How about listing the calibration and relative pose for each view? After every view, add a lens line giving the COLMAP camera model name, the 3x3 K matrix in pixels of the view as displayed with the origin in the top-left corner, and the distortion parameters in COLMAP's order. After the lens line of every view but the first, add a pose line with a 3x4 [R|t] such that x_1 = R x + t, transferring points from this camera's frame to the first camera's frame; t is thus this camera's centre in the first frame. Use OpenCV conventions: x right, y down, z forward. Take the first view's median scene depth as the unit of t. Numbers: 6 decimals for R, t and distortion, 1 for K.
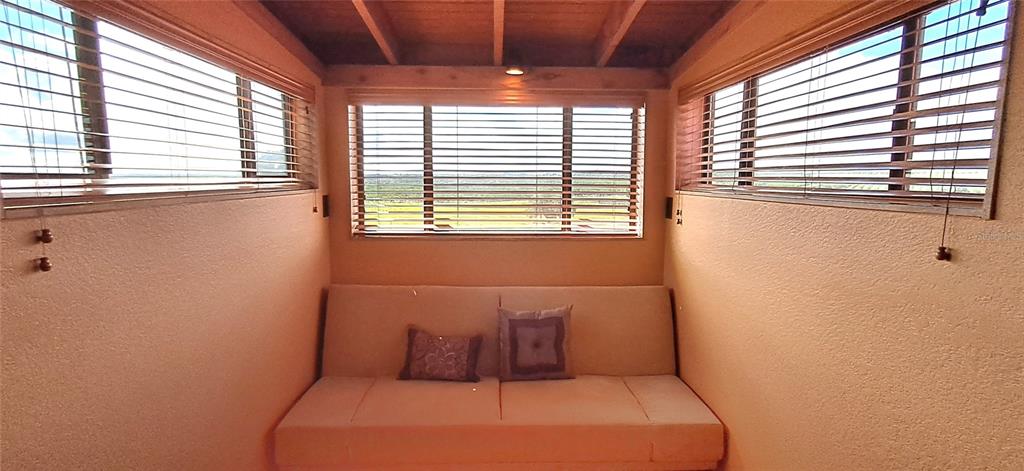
lens RADIAL K [[554.2, 0, 512.0], [0, 554.2, 235.5], [0, 0, 1]] dist [-0.003470, -0.000725]
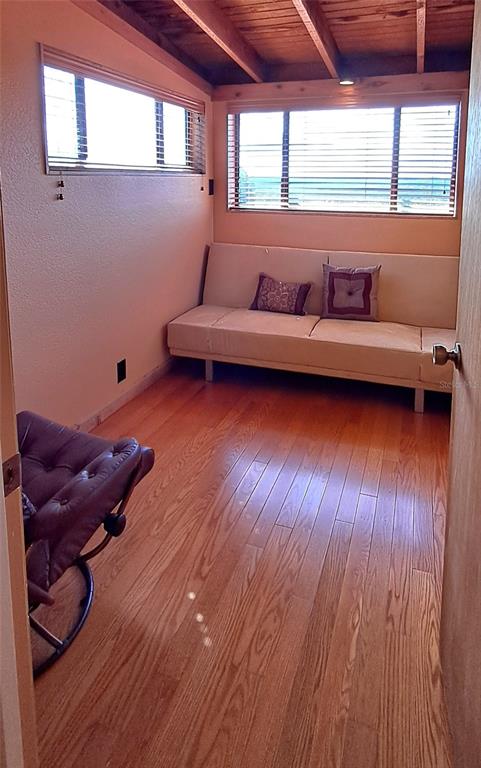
lens RADIAL K [[854.5, 0, 240.5], [0, 854.5, 384.0], [0, 0, 1]] dist [-0.068991, 0.021747]
pose [[0.899259, 0.089212, -0.428223, 0.701372], [-0.049375, 0.993426, 0.103277, 0.216450], [0.434622, -0.071729, 0.897752, -0.951589]]
